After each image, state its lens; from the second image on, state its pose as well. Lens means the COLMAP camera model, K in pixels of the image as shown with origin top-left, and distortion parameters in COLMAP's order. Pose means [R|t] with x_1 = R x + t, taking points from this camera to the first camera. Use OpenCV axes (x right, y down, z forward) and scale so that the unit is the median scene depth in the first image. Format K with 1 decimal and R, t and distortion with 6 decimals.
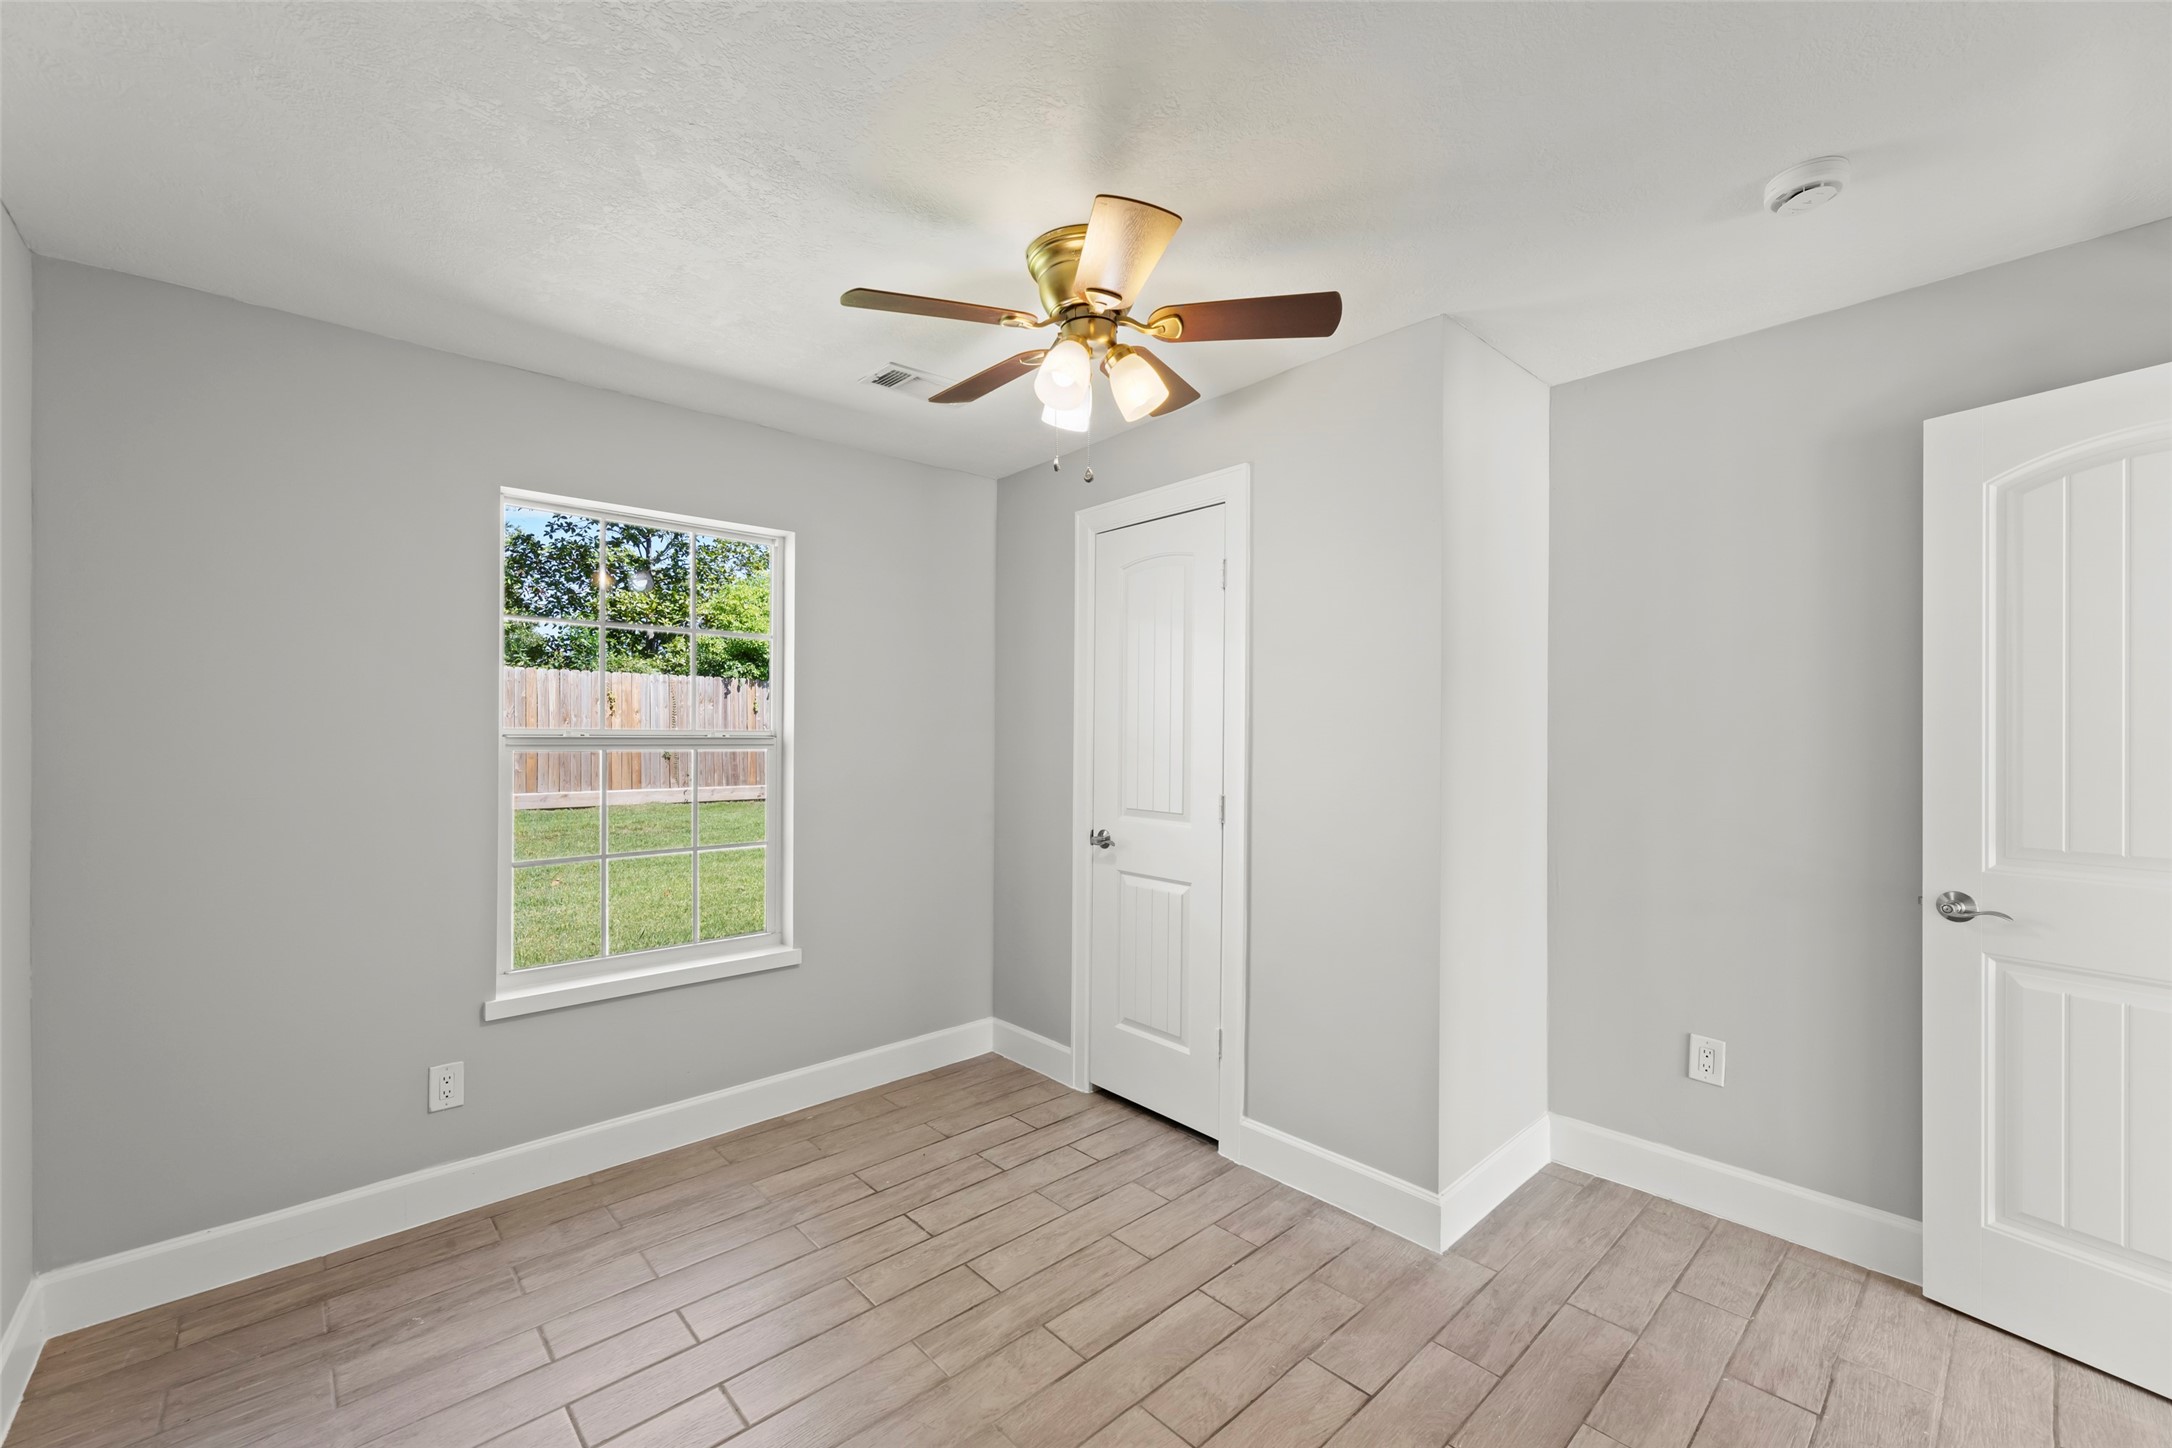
lens RADIAL K [[872.4, 0, 1083.3], [0, 872.4, 740.5], [0, 0, 1]] dist [-0.000962, -0.000071]
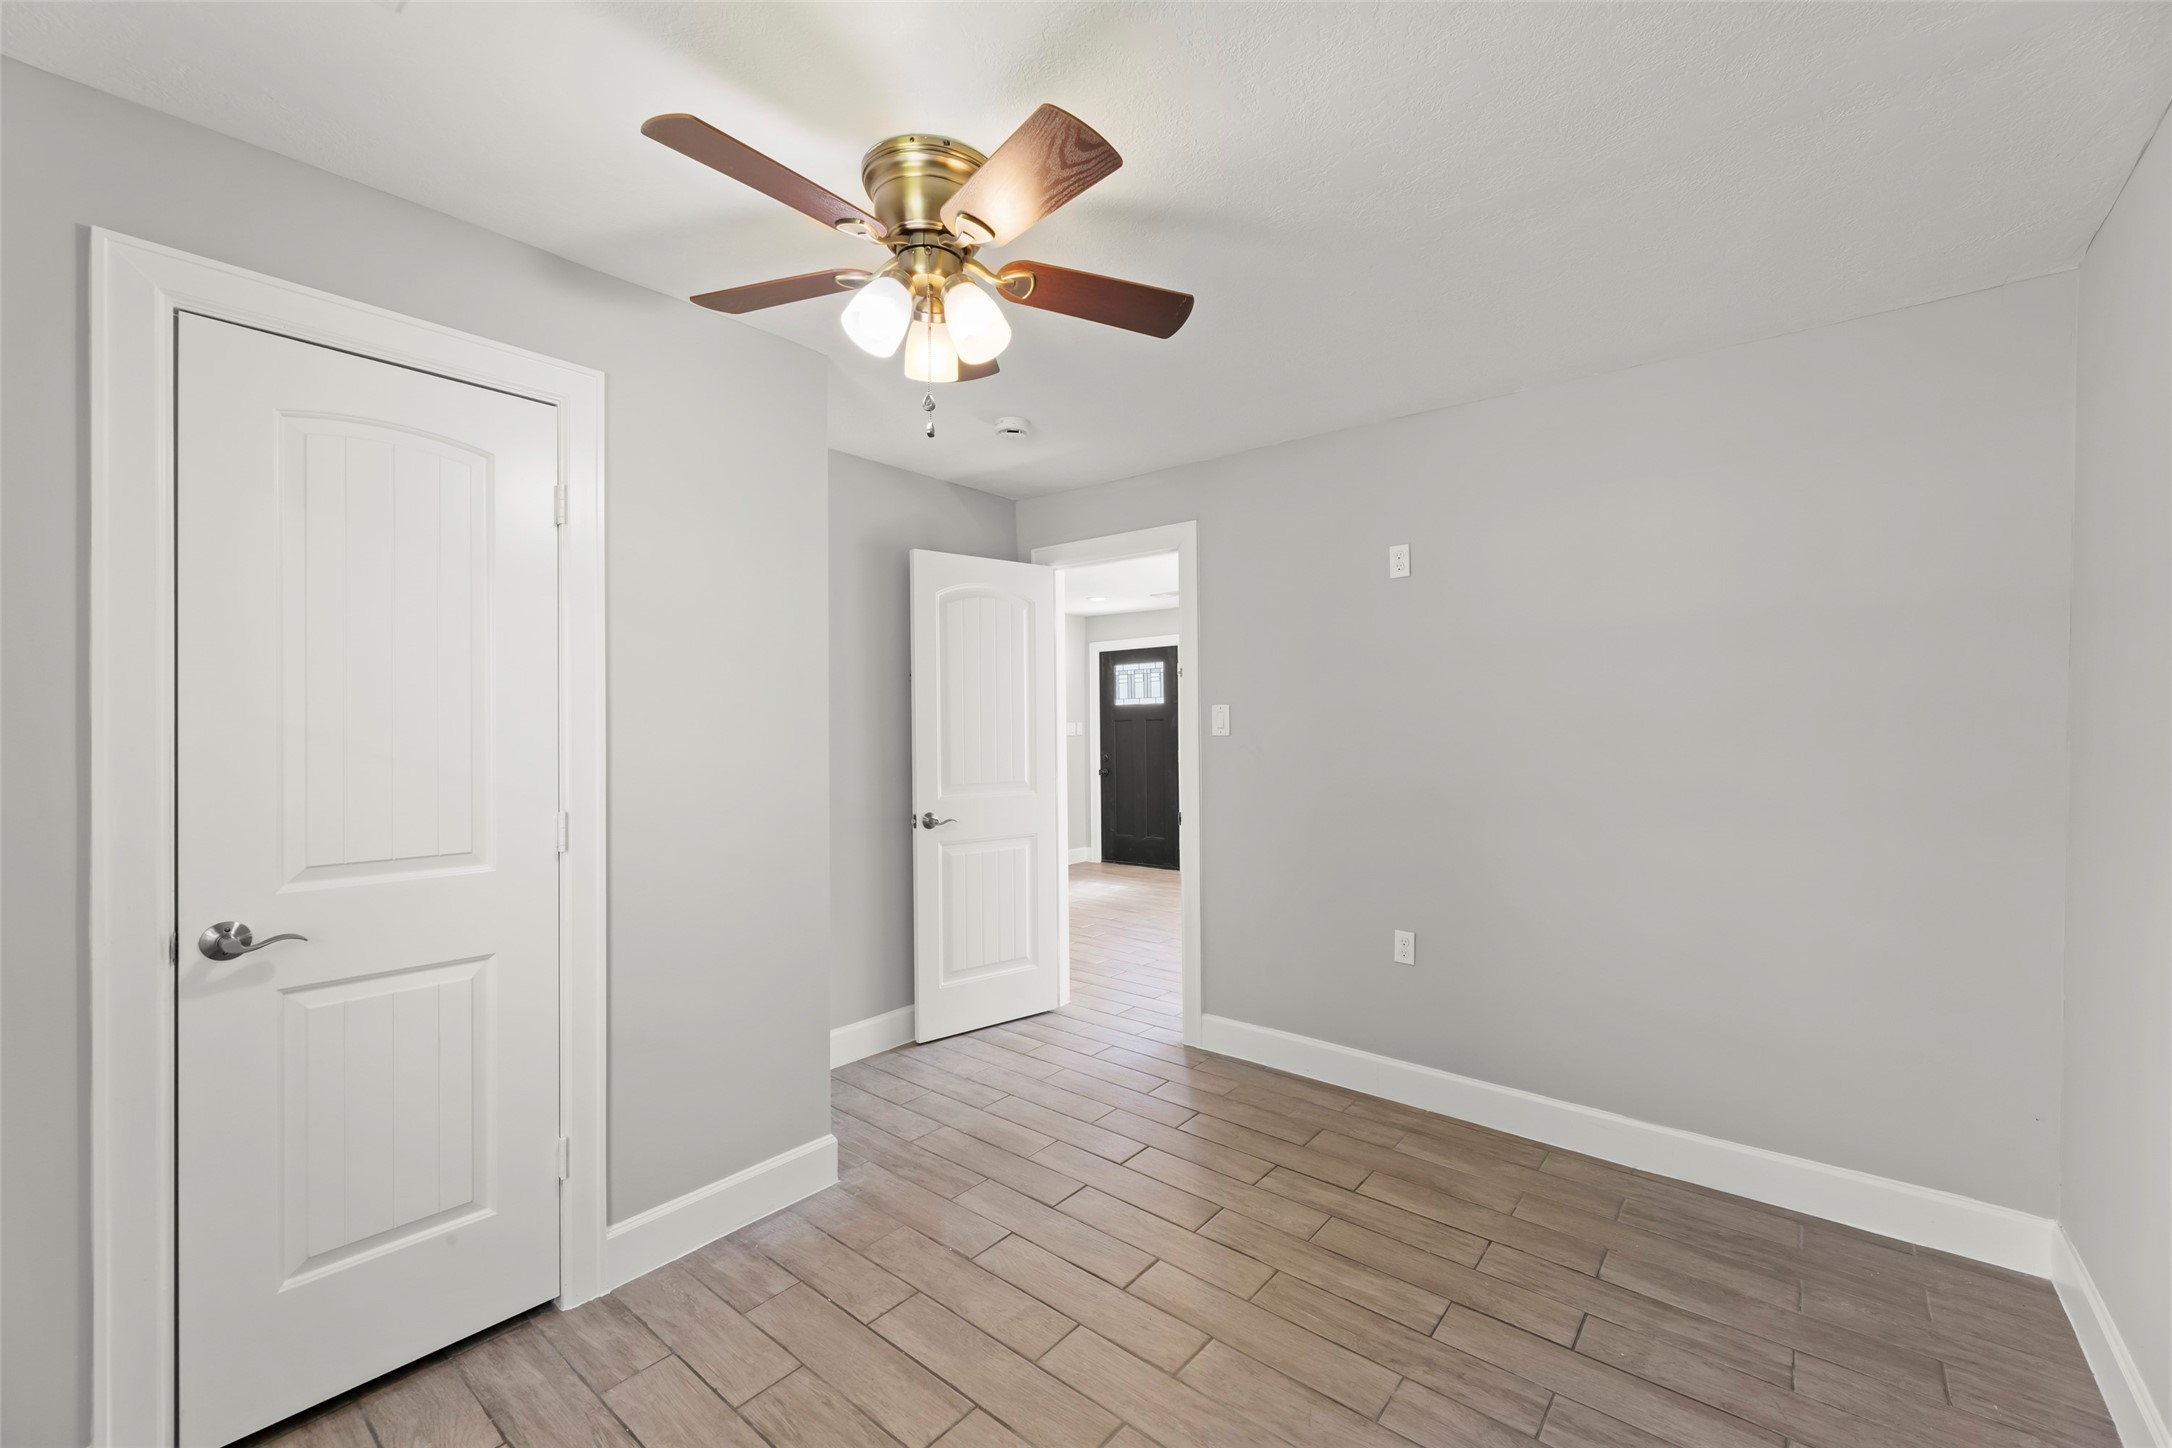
lens RADIAL K [[874.6, 0, 1077.4], [0, 874.6, 726.1], [0, 0, 1]] dist [0.000740, 0.000280]
pose [[-0.138336, -0.001868, 0.990384, -0.813462], [0.008034, 0.999963, 0.003008, -0.010929], [-0.990353, 0.008373, -0.138316, 0.890769]]
